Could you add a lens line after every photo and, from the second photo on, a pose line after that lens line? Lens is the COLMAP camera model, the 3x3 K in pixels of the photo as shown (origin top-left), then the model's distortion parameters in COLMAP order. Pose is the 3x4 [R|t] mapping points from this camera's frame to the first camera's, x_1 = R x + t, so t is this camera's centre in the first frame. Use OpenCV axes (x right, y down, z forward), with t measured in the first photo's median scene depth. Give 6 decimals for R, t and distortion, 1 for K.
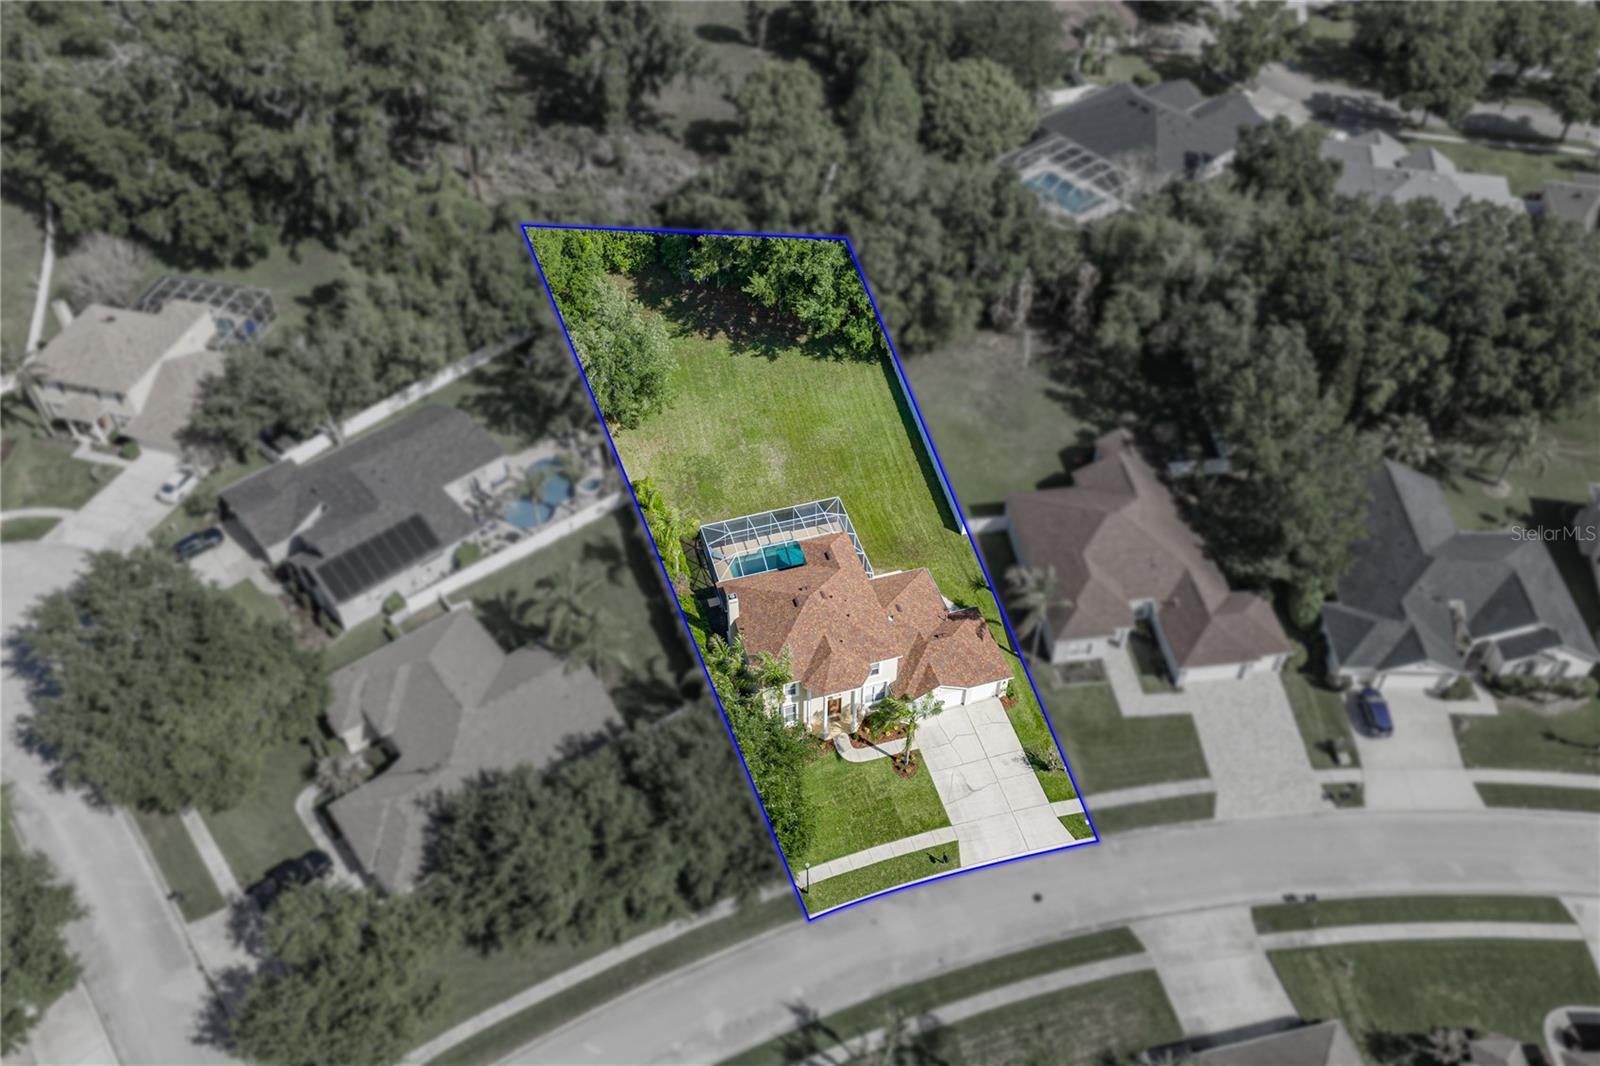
lens RADIAL K [[1324.6, 0, 792.2], [0, 1324.6, 532.0], [0, 0, 1]] dist [0.019171, -0.000720]
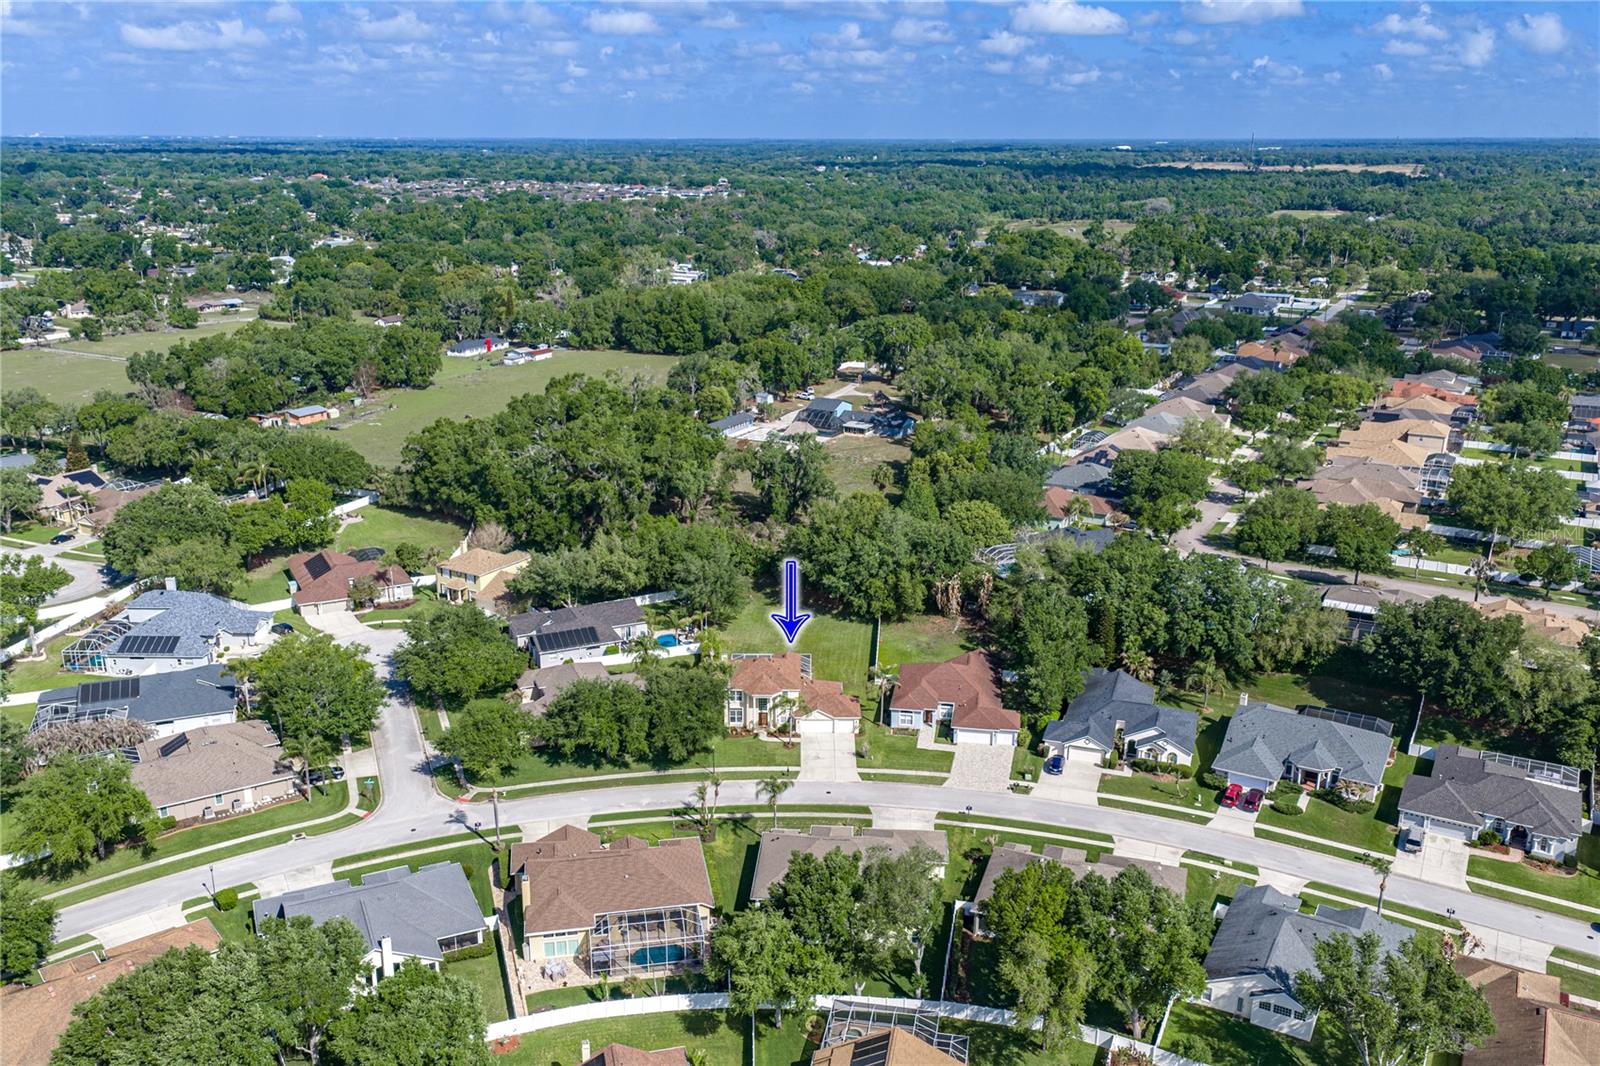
lens RADIAL K [[1324.6, 0, 792.2], [0, 1324.6, 532.0], [0, 0, 1]] dist [0.019171, -0.000720]
pose [[0.956051, 0.094217, -0.277649, 0.511167], [-0.216086, 0.866470, -0.450041, 0.667213], [0.198173, 0.490258, 0.848749, -0.638896]]
